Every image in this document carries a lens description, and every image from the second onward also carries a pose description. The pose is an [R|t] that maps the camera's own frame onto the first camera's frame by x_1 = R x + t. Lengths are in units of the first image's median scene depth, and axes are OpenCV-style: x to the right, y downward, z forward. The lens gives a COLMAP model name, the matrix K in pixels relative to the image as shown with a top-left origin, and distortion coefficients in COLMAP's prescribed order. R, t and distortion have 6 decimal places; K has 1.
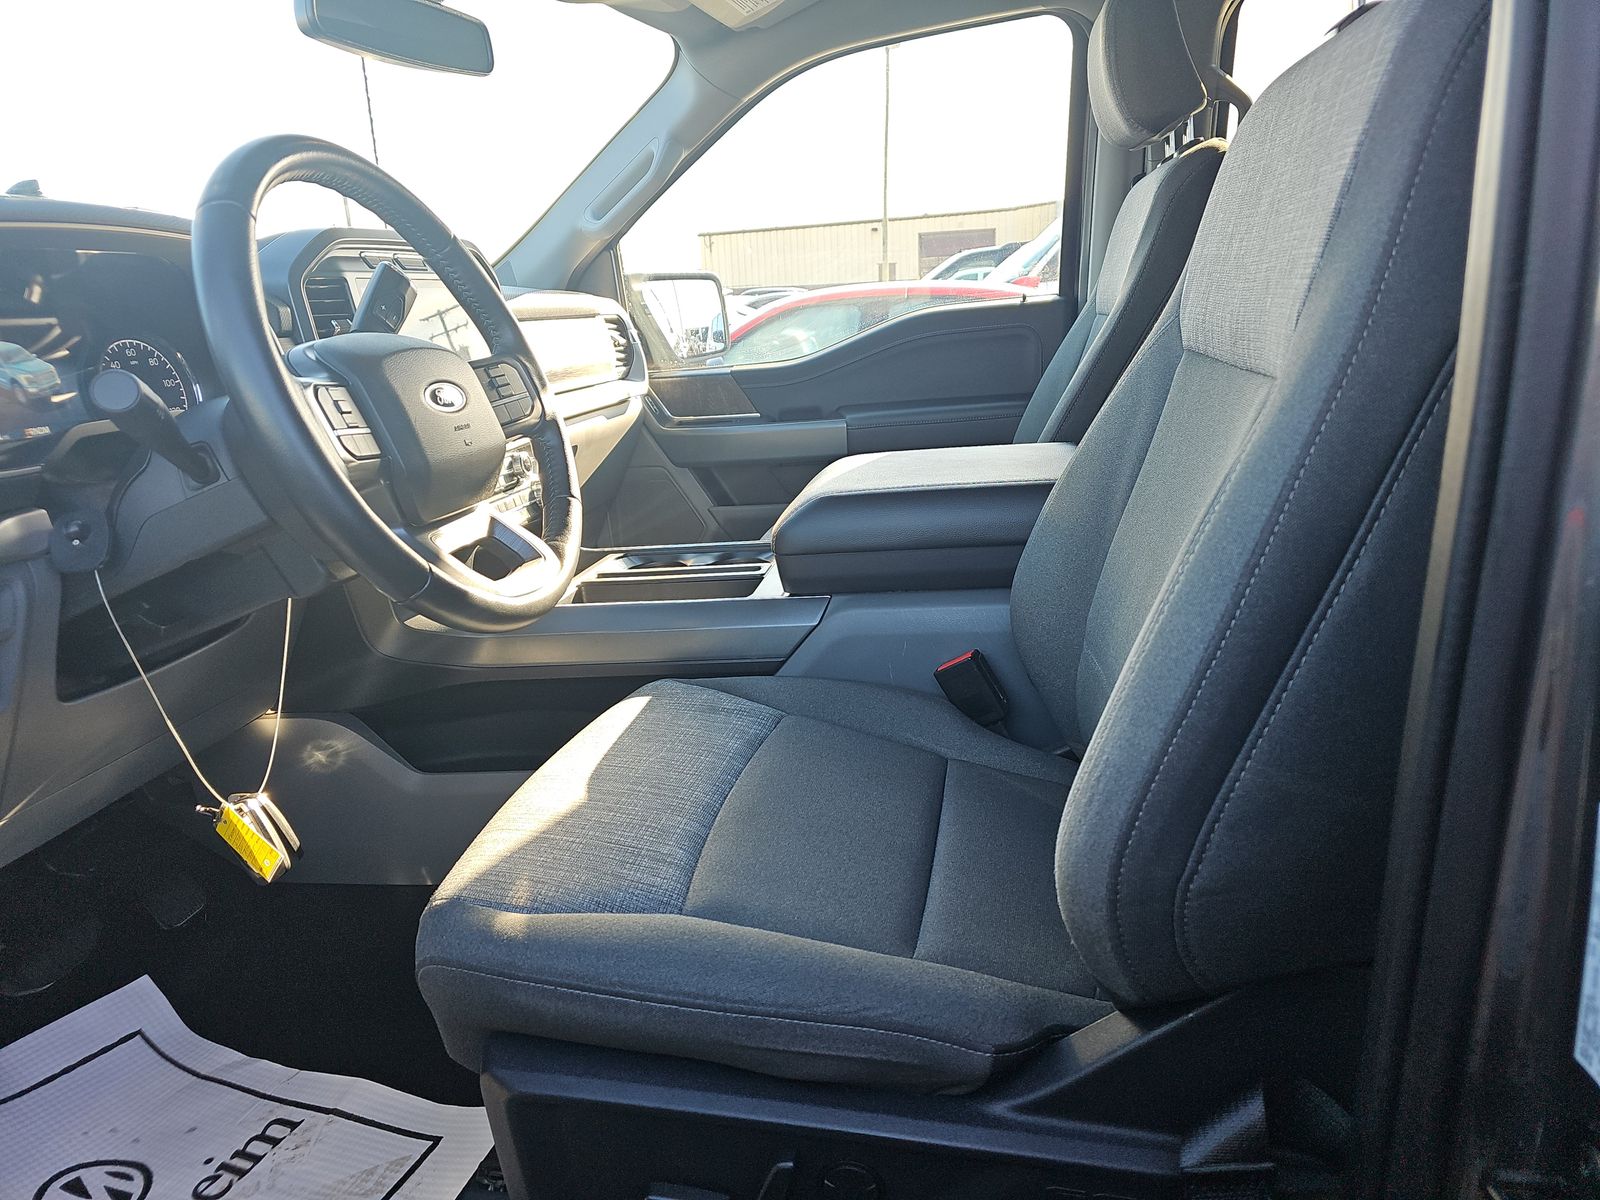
lens RADIAL K [[1077.7, 0, 801.4], [0, 1077.7, 600.1], [0, 0, 1]] dist [0.031434, -0.011037]
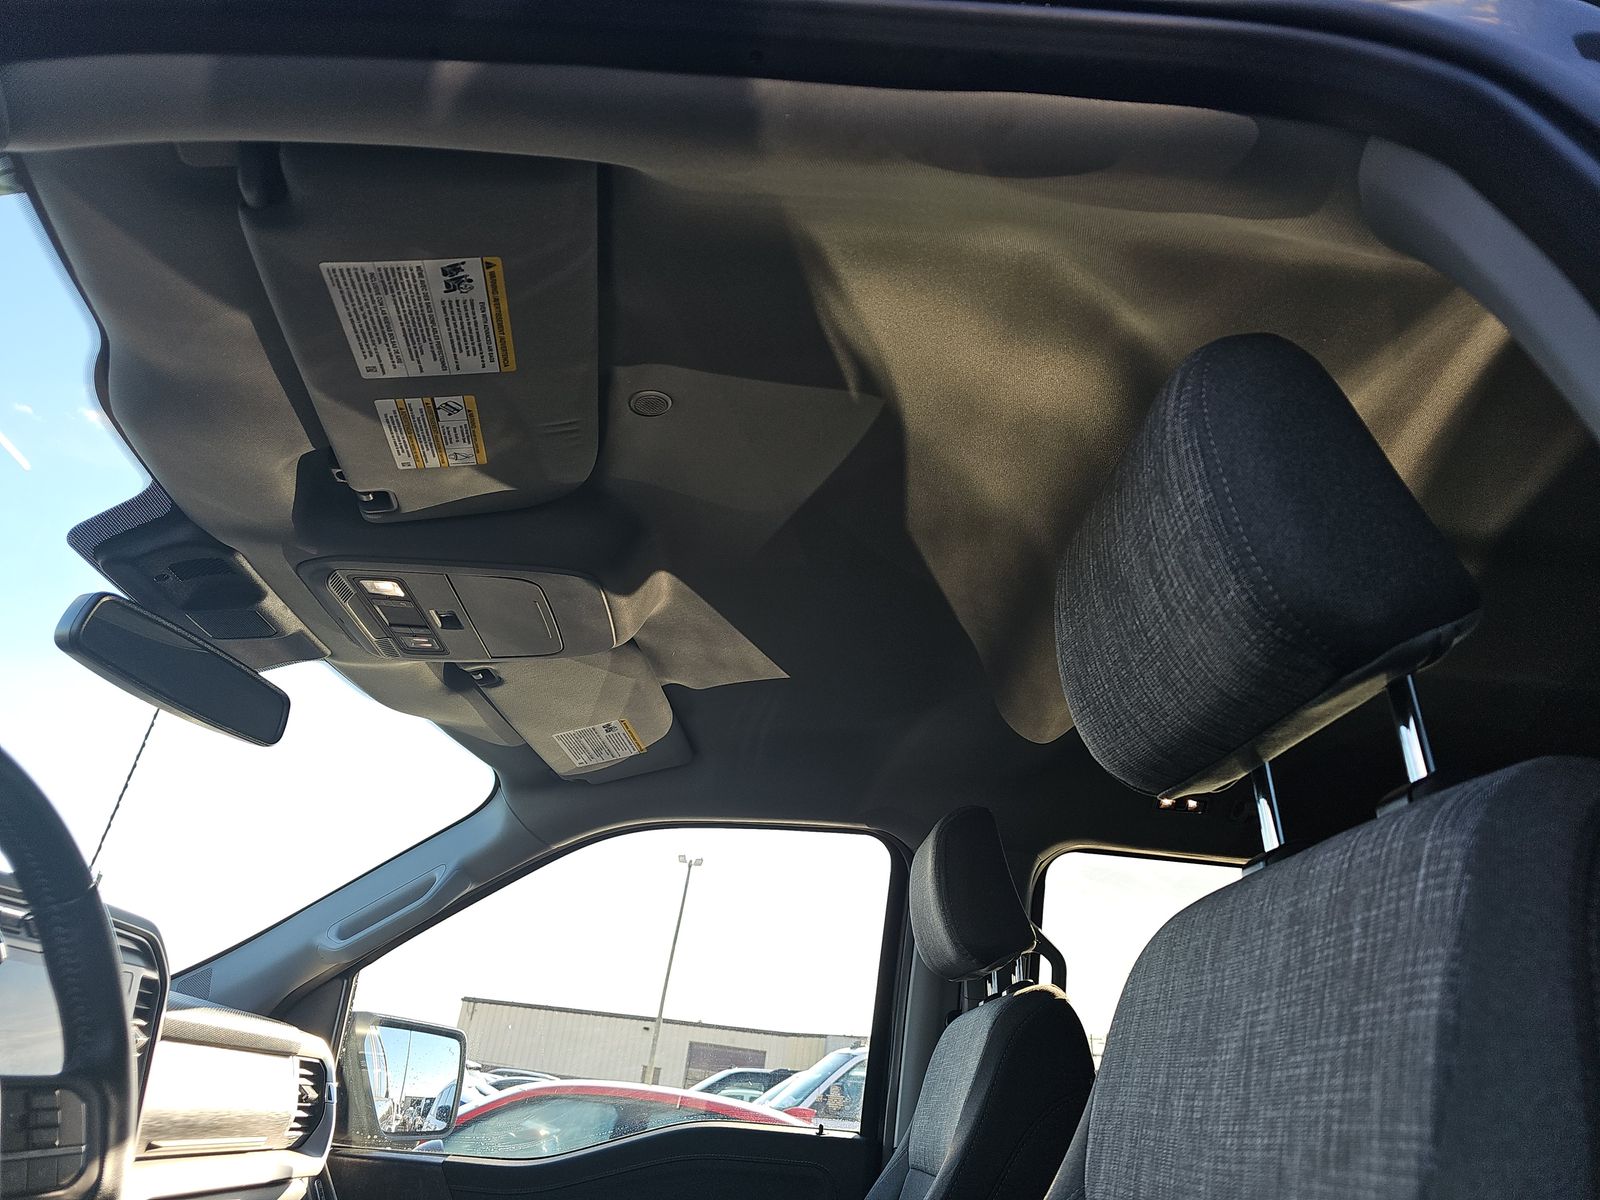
lens RADIAL K [[1077.7, 0, 801.0], [0, 1077.7, 597.3], [0, 0, 1]] dist [0.031434, -0.011037]
pose [[0.964420, 0.239358, 0.112257, -0.001845], [-0.107157, 0.742081, -0.661689, -0.023529], [-0.241685, 0.626117, 0.741327, 0.104622]]
